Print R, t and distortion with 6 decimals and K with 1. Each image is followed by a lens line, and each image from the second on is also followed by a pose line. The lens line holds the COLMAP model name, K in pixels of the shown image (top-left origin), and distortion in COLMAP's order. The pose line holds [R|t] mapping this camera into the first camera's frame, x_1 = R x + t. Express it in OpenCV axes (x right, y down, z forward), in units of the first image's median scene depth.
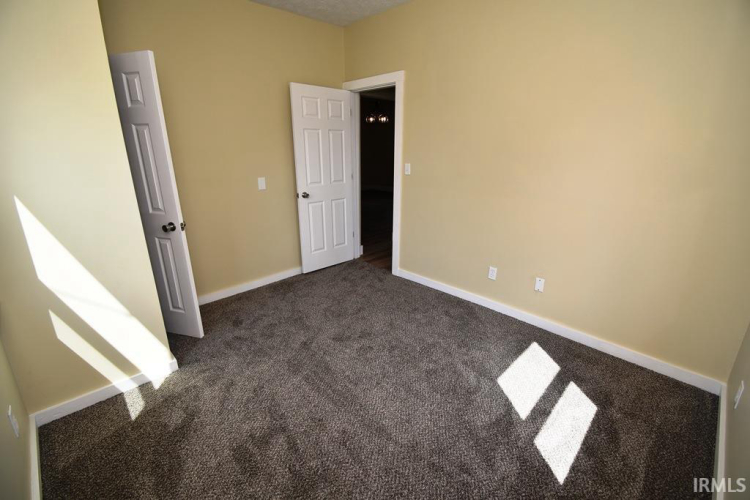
lens RADIAL K [[331.1, 0, 378.9], [0, 331.1, 247.0], [0, 0, 1]] dist [0.022195, -0.026555]
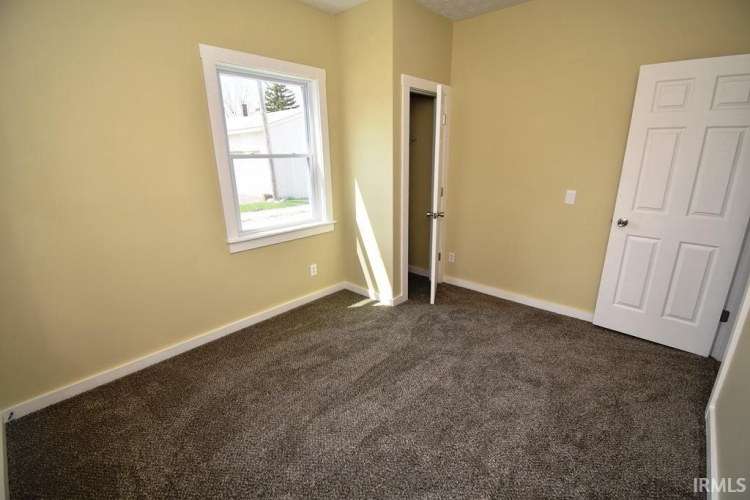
lens RADIAL K [[331.1, 0, 378.9], [0, 331.1, 247.0], [0, 0, 1]] dist [0.022195, -0.026555]
pose [[0.045149, 0.270266, -0.961727, 0.541745], [-0.286856, 0.925672, 0.246667, -0.161265], [0.956909, 0.264741, 0.119321, 0.524315]]
